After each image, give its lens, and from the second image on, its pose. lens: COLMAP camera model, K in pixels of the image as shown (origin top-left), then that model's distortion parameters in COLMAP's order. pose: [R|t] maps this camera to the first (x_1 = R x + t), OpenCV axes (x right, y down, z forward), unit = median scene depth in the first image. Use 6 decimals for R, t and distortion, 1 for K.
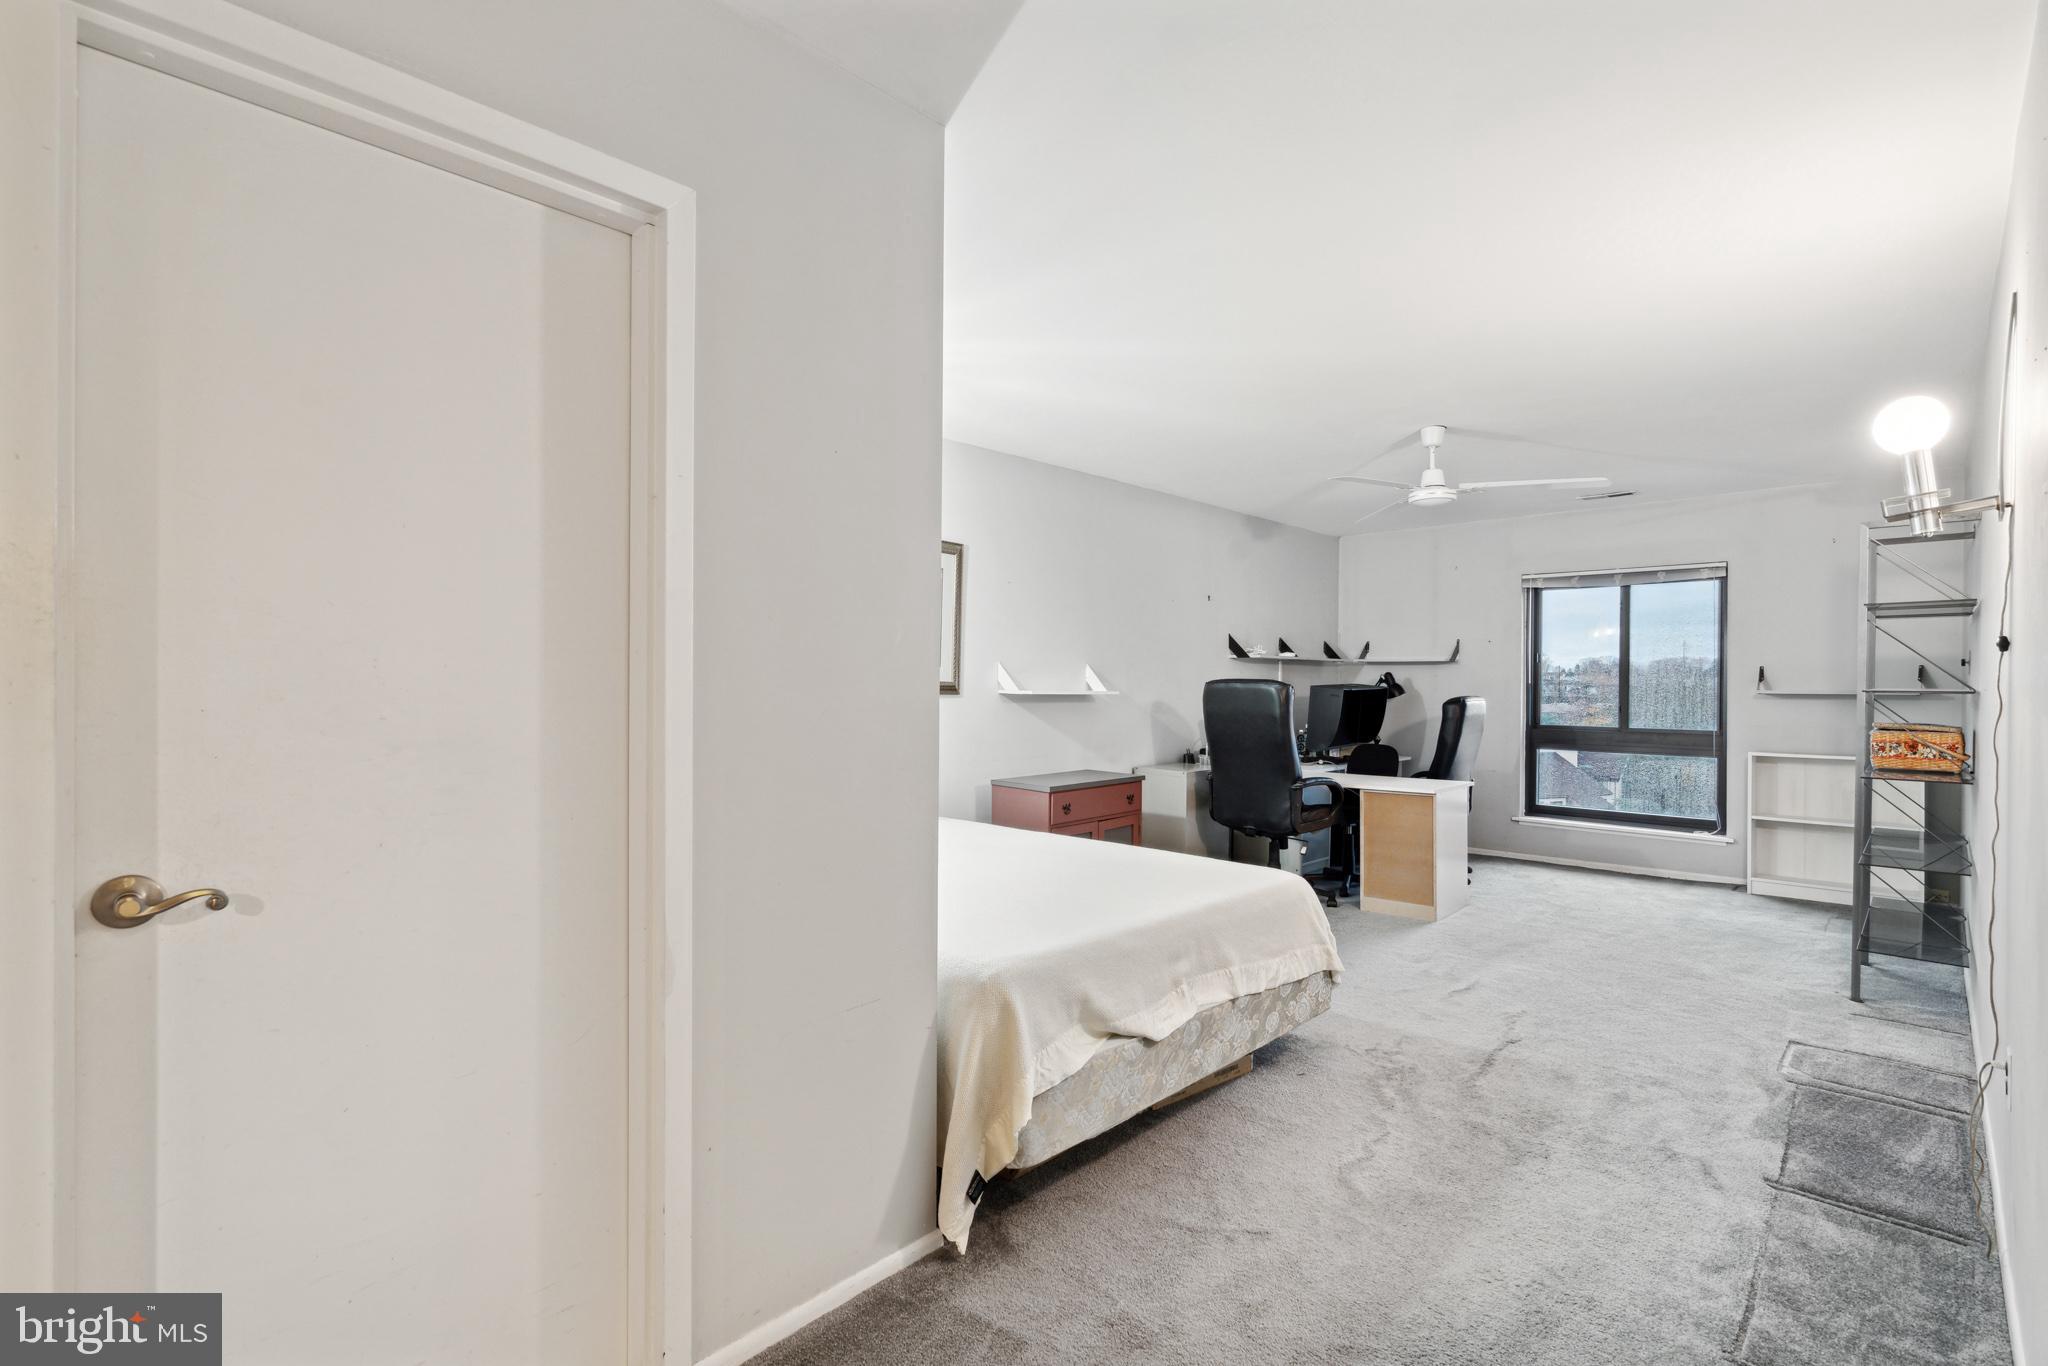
lens RADIAL K [[925.1, 0, 1032.3], [0, 925.1, 682.2], [0, 0, 1]] dist [-0.005257, 0.000577]
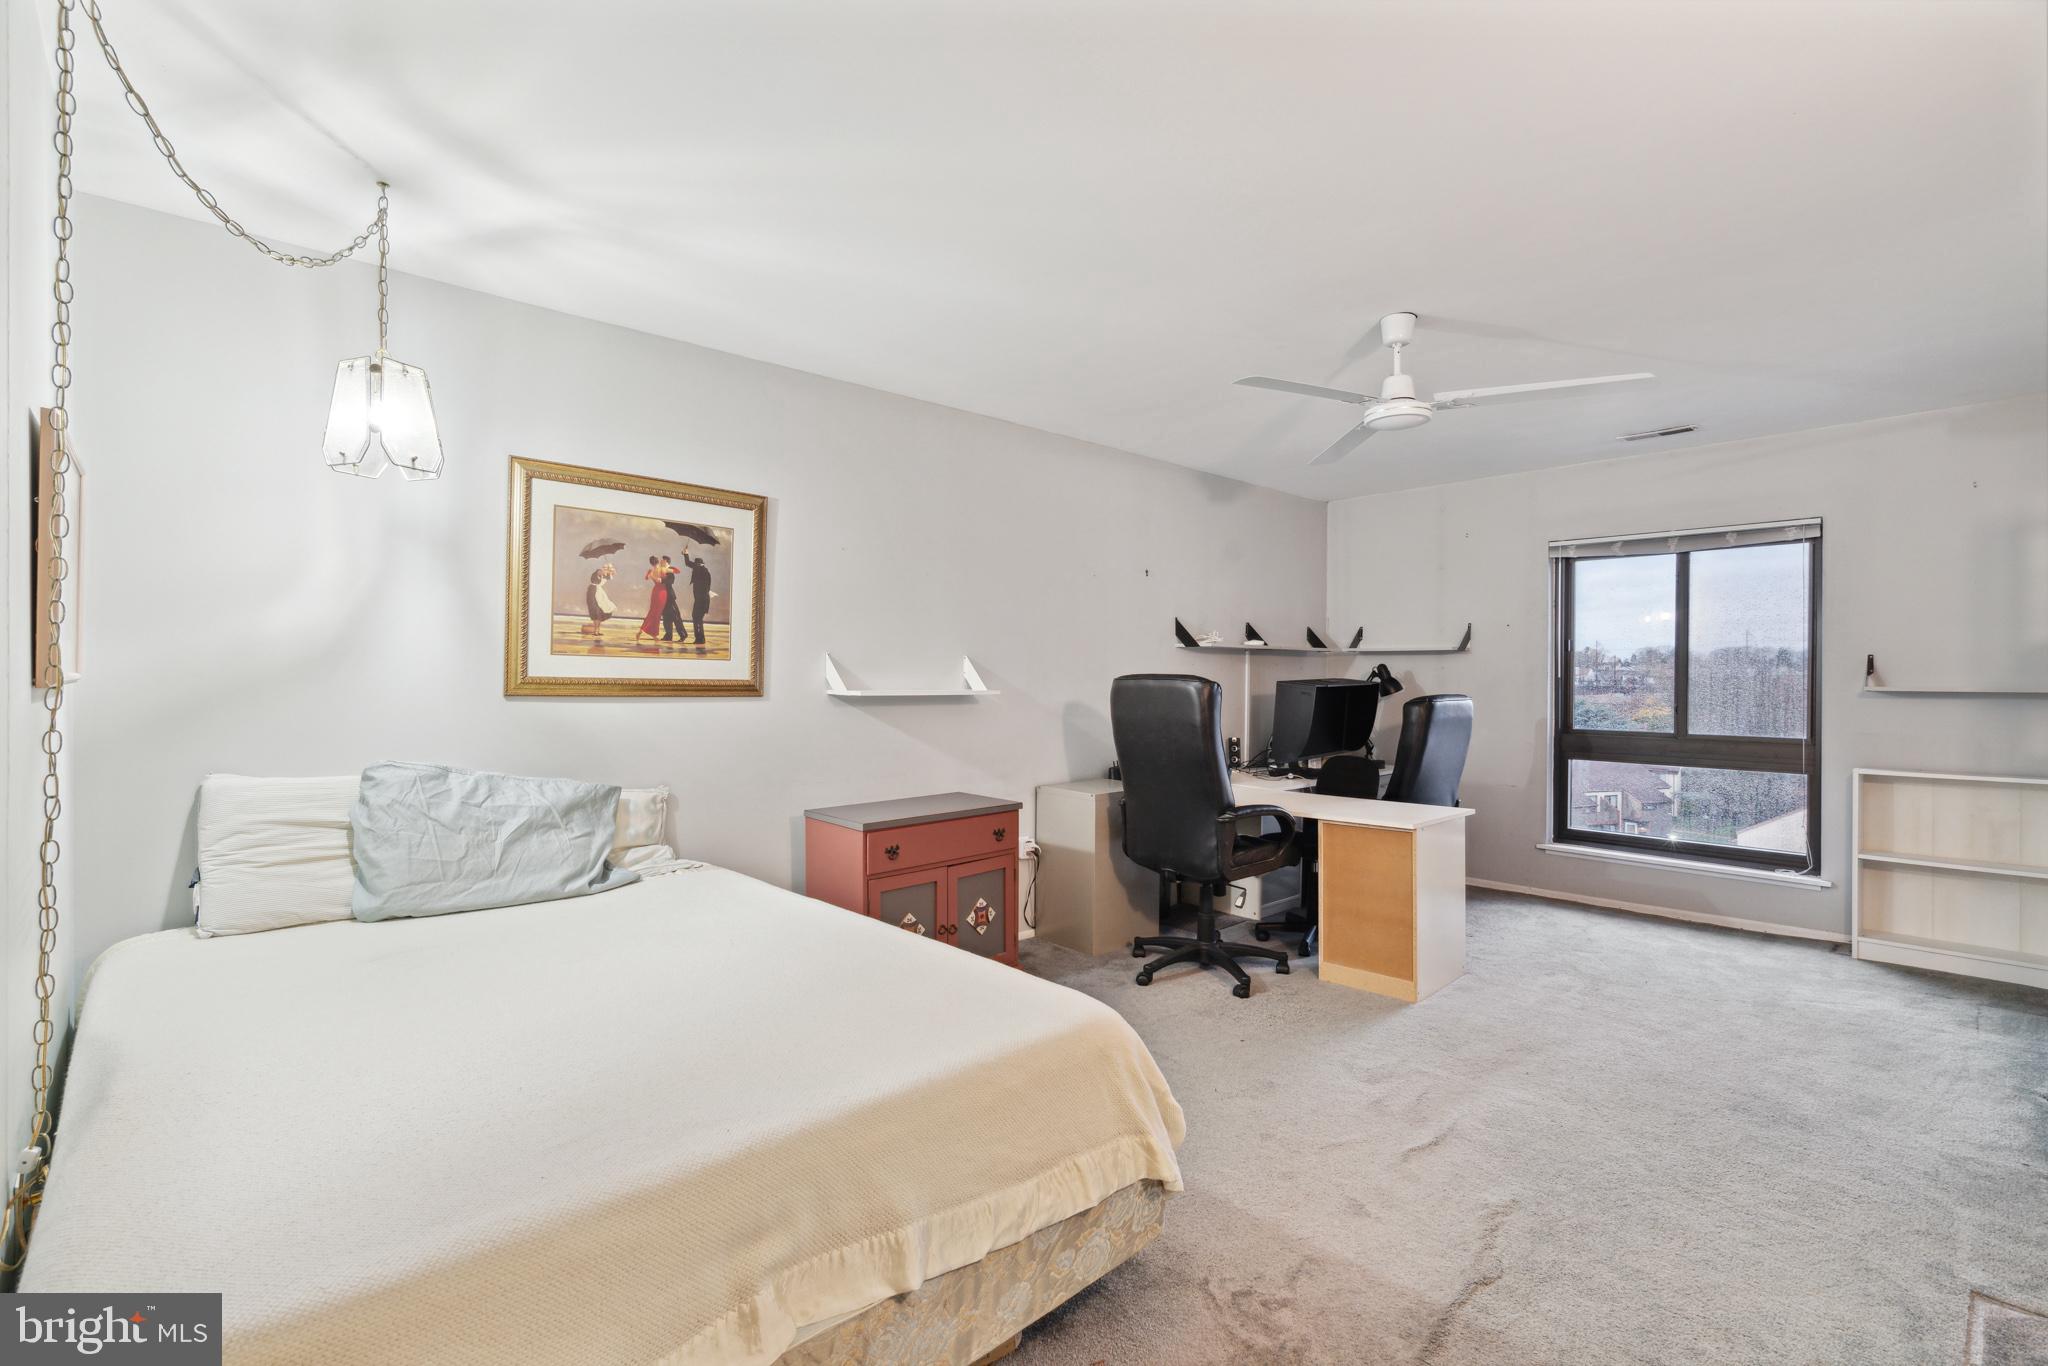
lens RADIAL K [[925.1, 0, 1013.8], [0, 925.1, 678.7], [0, 0, 1]] dist [-0.005257, 0.000577]
pose [[0.998351, -0.003213, -0.057311, 0.144277], [0.003469, 0.999984, 0.004361, -0.003367], [0.057296, -0.004553, 0.998347, 0.223086]]
